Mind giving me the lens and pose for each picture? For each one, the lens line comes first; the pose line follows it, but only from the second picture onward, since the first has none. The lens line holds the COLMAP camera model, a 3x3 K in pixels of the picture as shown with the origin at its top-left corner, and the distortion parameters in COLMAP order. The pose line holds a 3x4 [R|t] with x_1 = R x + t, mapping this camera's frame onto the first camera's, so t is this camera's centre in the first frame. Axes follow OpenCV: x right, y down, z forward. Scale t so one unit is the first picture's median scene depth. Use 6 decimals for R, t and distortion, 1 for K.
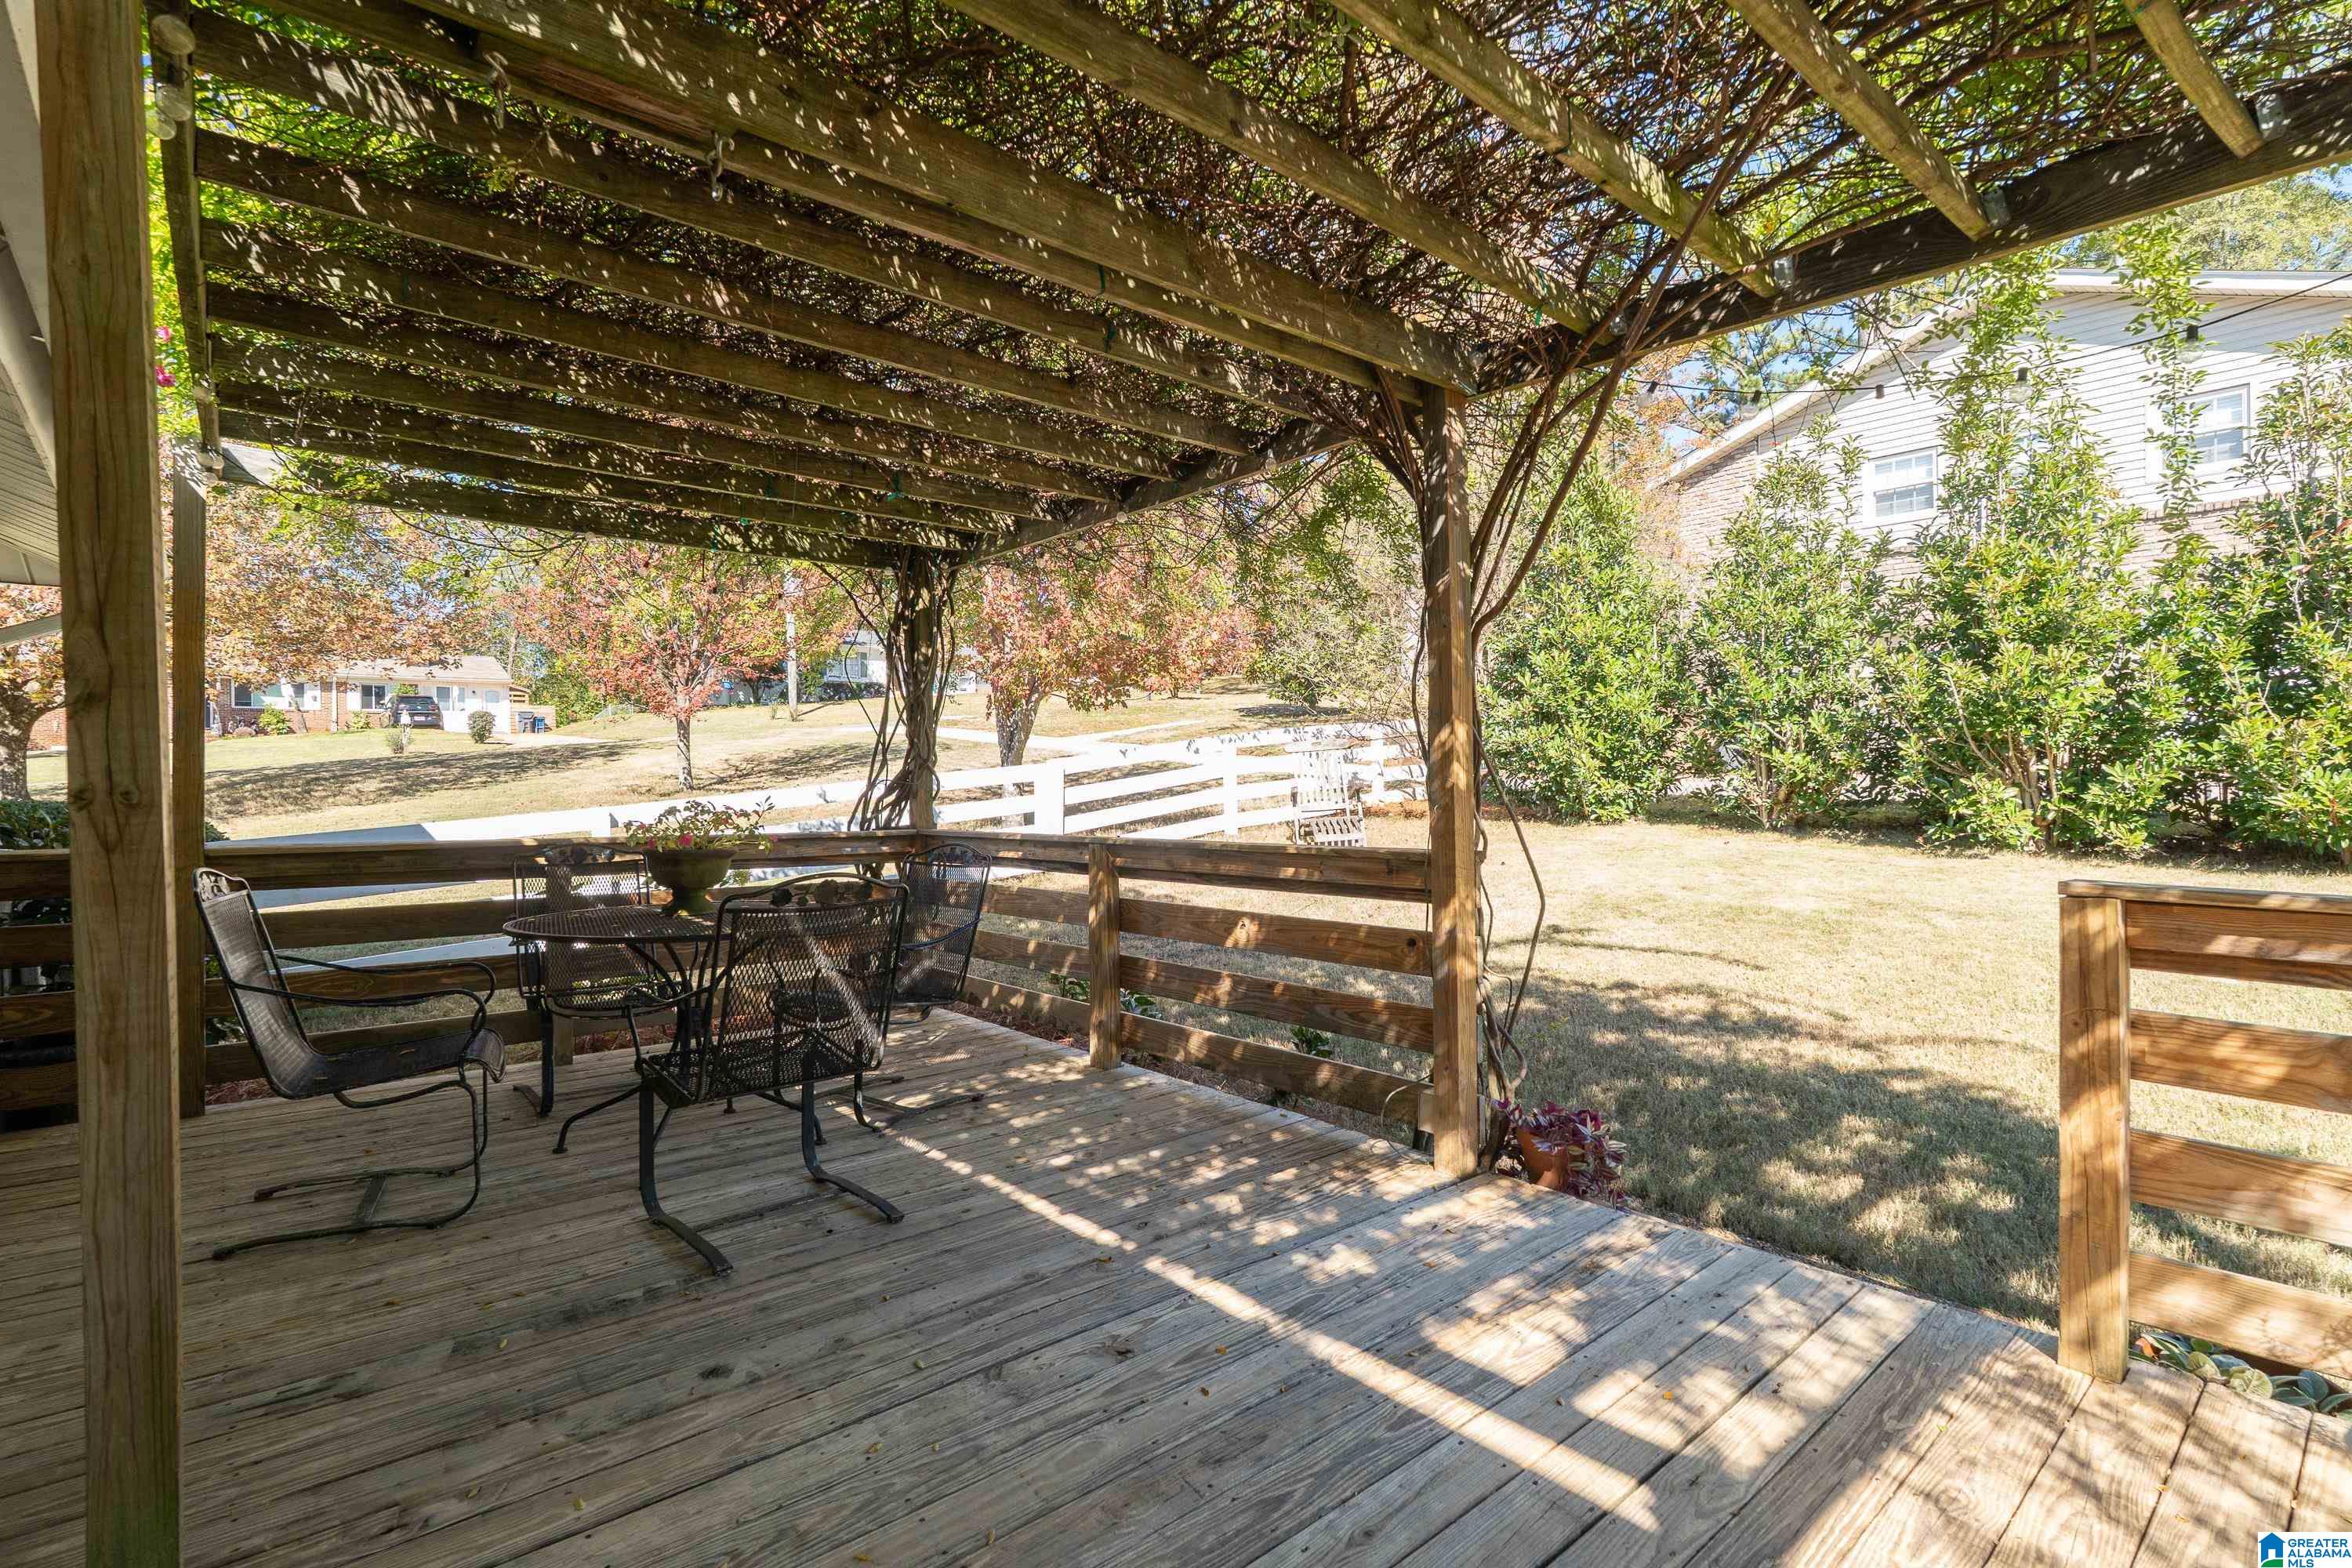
lens RADIAL K [[1133.8, 0, 1136.8], [0, 1133.8, 778.1], [0, 0, 1]] dist [-0.002288, -0.000541]
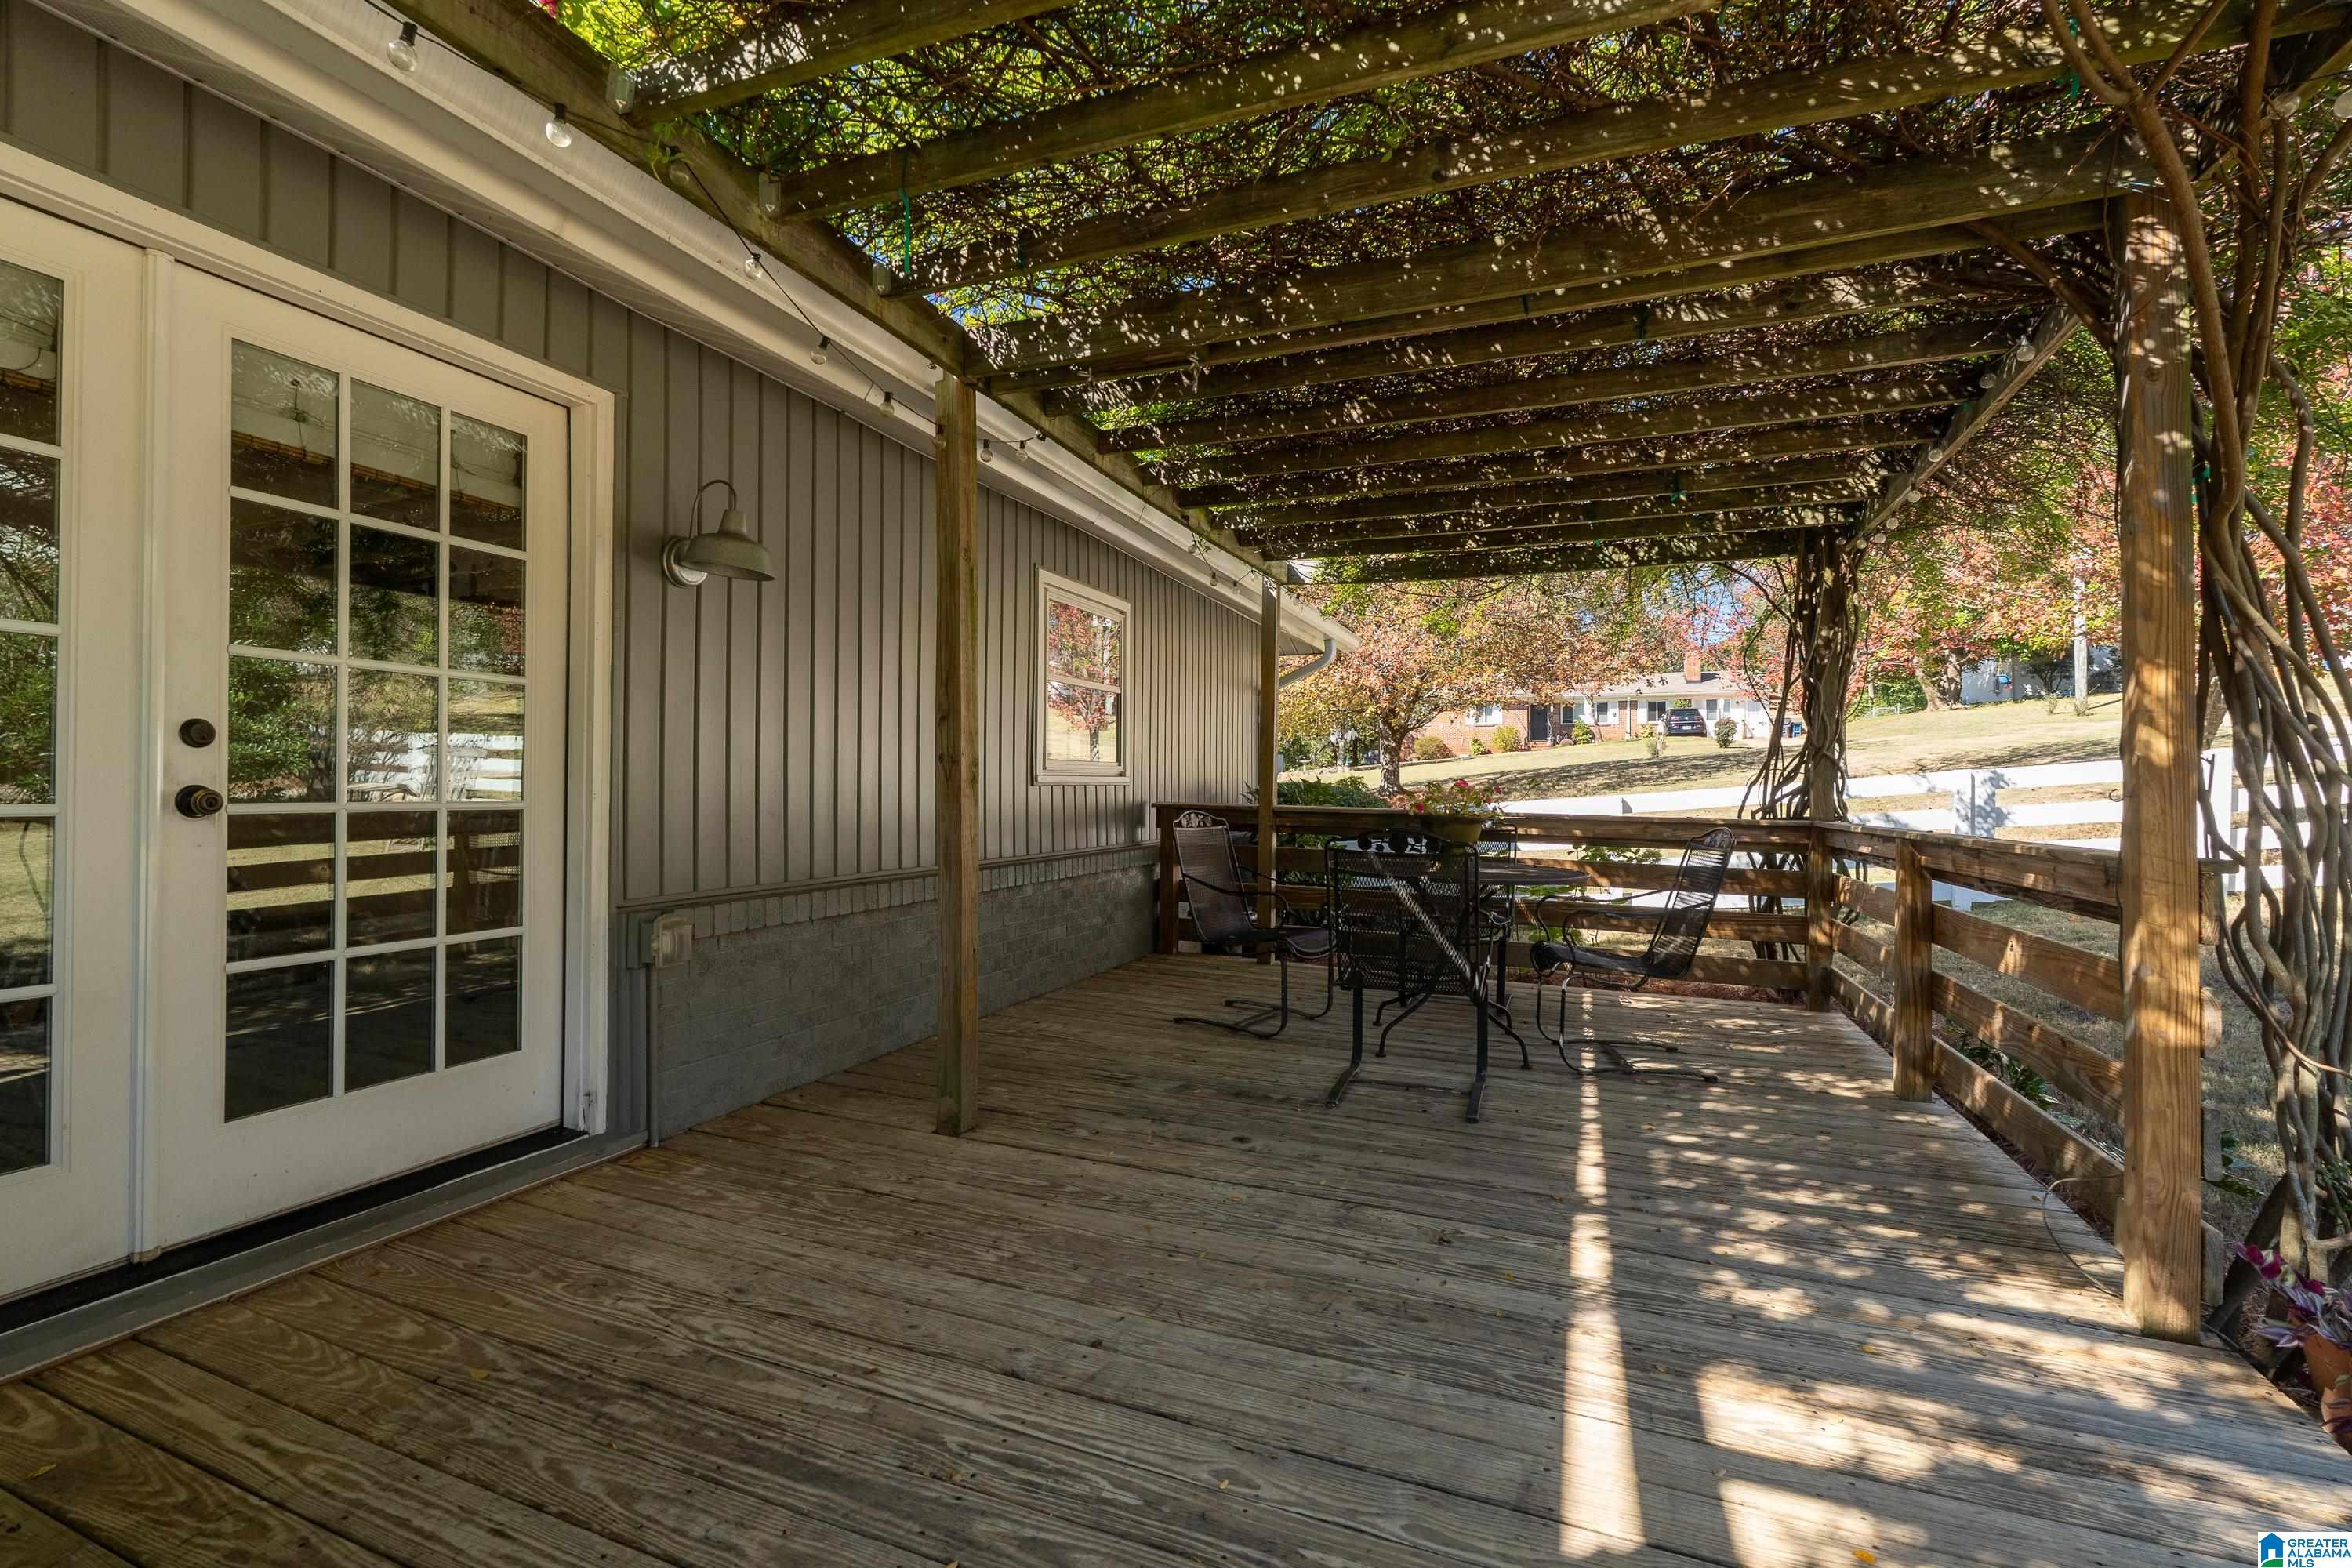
lens RADIAL K [[1068.6, 0, 1181.6], [0, 1068.6, 783.8], [0, 0, 1]] dist [-0.001645, 0.001527]
pose [[0.449374, 0.009974, -0.893288, 0.625993], [-0.010763, 0.999926, 0.005750, 0.024125], [0.893279, 0.007030, 0.449448, 0.192121]]
